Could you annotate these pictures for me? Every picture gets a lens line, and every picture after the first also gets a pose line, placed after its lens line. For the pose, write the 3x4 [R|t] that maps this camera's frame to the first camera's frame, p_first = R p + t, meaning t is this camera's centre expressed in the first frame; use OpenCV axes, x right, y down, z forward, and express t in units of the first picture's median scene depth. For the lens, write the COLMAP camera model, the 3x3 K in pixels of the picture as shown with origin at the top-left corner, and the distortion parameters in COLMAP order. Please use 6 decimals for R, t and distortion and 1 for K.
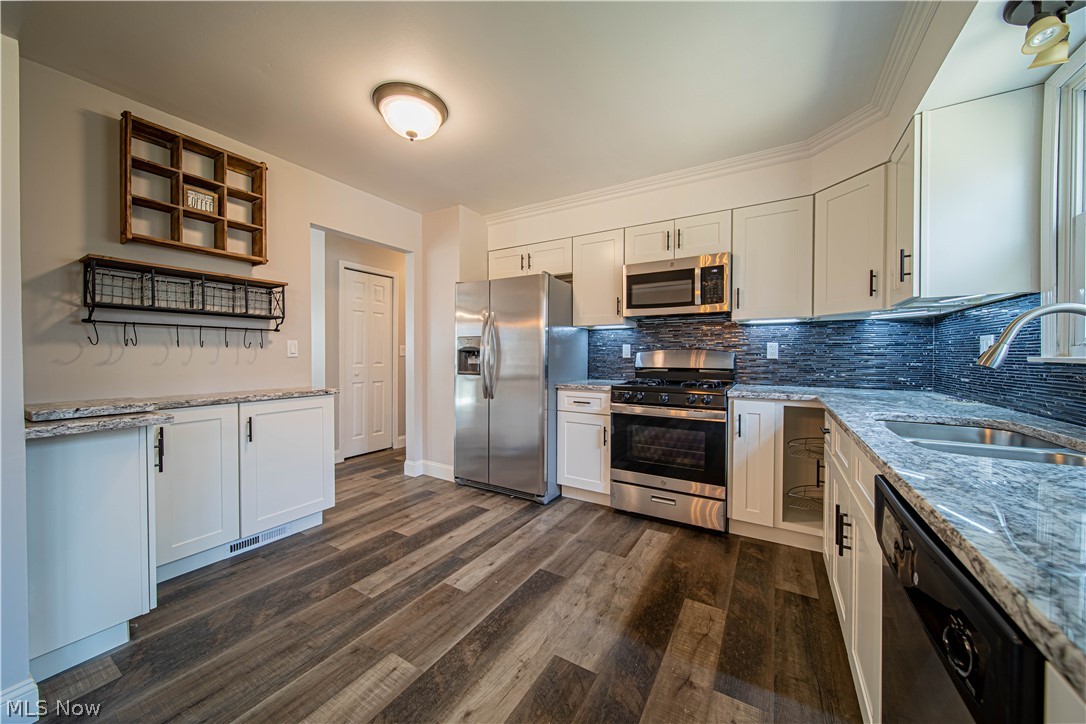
lens RADIAL K [[382.1, 0, 544.3], [0, 382.1, 360.0], [0, 0, 1]] dist [0.000230, -0.001887]
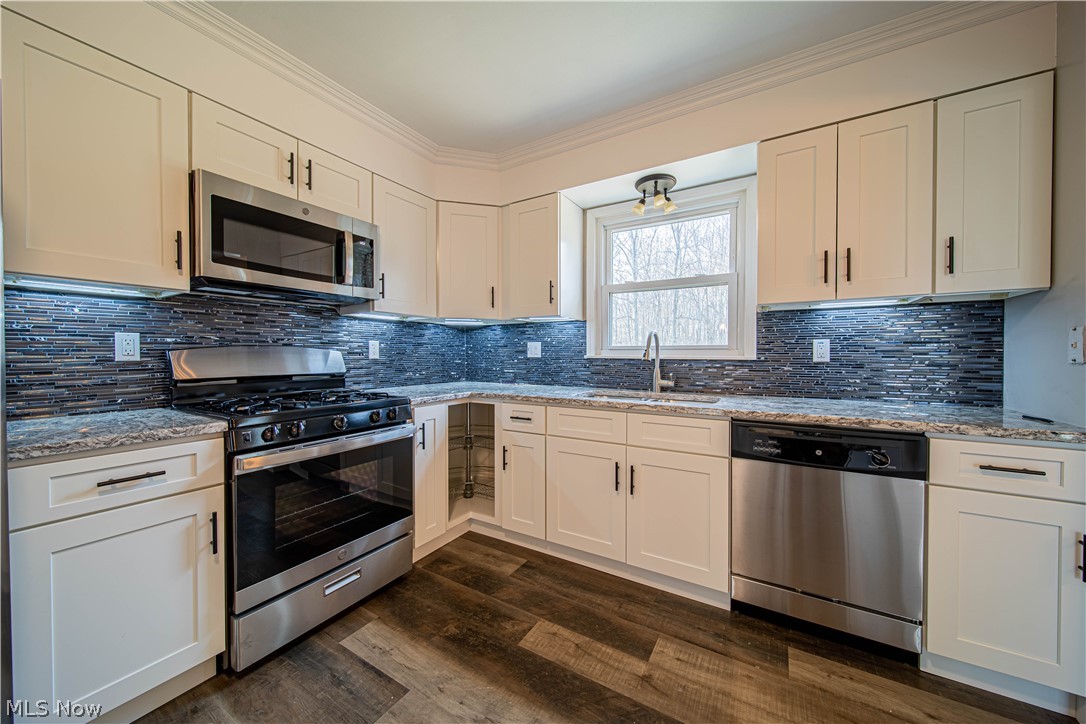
lens RADIAL K [[382.1, 0, 546.1], [0, 382.1, 360.1], [0, 0, 1]] dist [0.000230, -0.001887]
pose [[-0.004175, -0.017796, 0.999833, -0.357052], [0.013878, 0.999744, 0.017853, -0.012957], [-0.999895, 0.013951, -0.003927, 0.724239]]
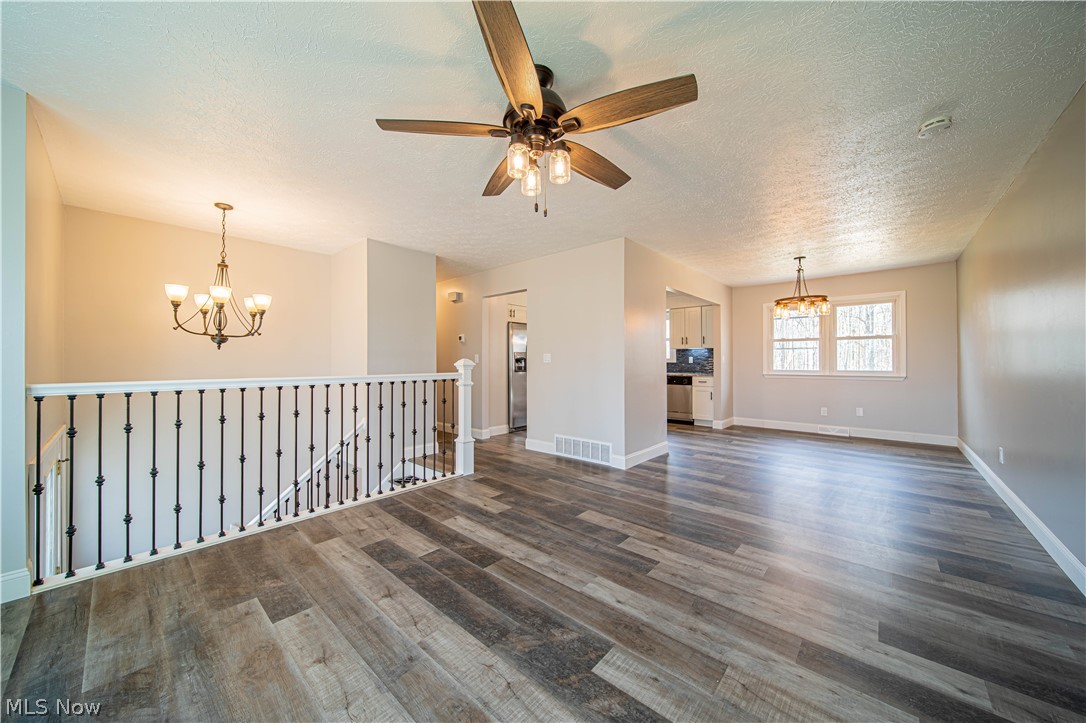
lens RADIAL K [[382.1, 0, 548.9], [0, 382.1, 362.9], [0, 0, 1]] dist [0.000230, -0.001887]
pose [[0.171468, -0.002600, 0.985186, -2.888232], [0.015167, 0.999885, -0.000001, -0.004831], [-0.985073, 0.014943, 0.171488, 0.735219]]
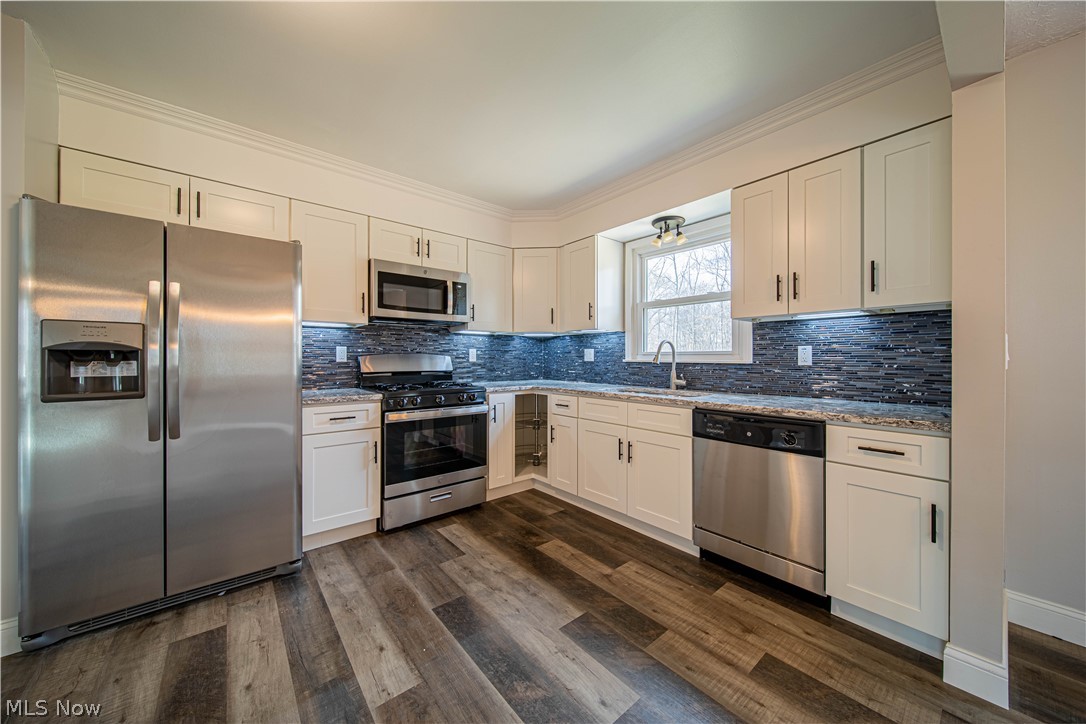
lens RADIAL K [[382.1, 0, 547.3], [0, 382.1, 360.7], [0, 0, 1]] dist [0.000230, -0.001887]
pose [[0.322302, -0.006934, 0.946612, -0.648756], [0.012660, 0.999915, 0.003013, -0.008530], [-0.946552, 0.011013, 0.322362, 0.417963]]
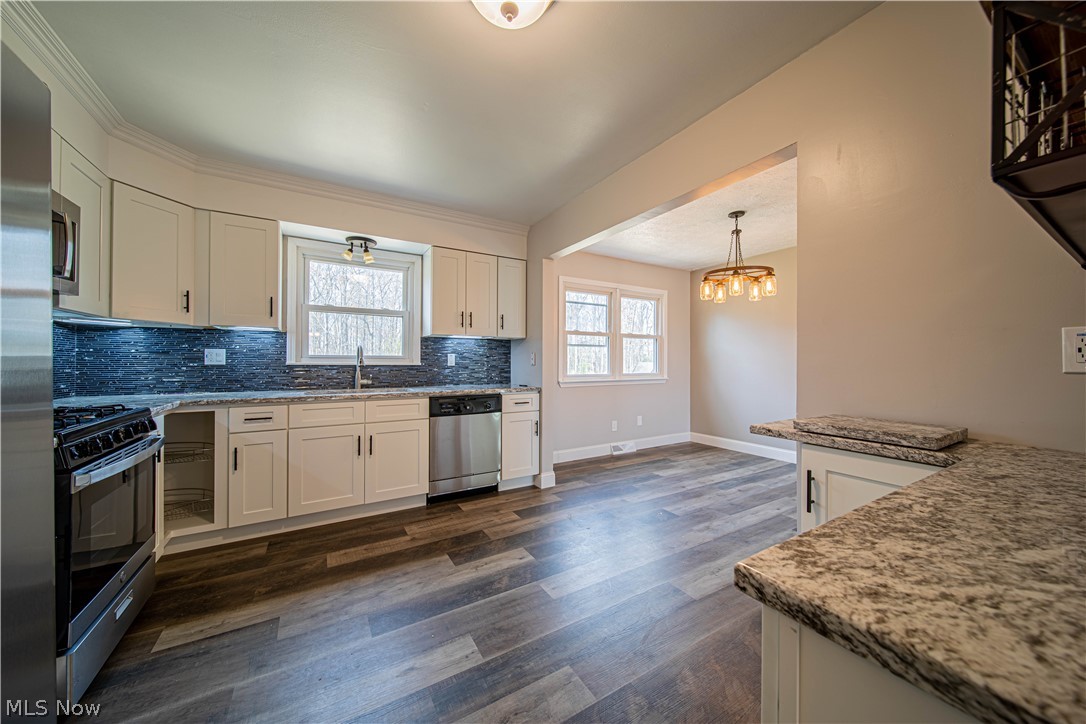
lens RADIAL K [[382.1, 0, 548.0], [0, 382.1, 359.8], [0, 0, 1]] dist [0.000230, -0.001887]
pose [[-0.888831, -0.002745, 0.458227, -0.607186], [0.001896, 0.999951, 0.009667, -0.024950], [-0.458231, 0.009461, -0.888783, 1.347786]]
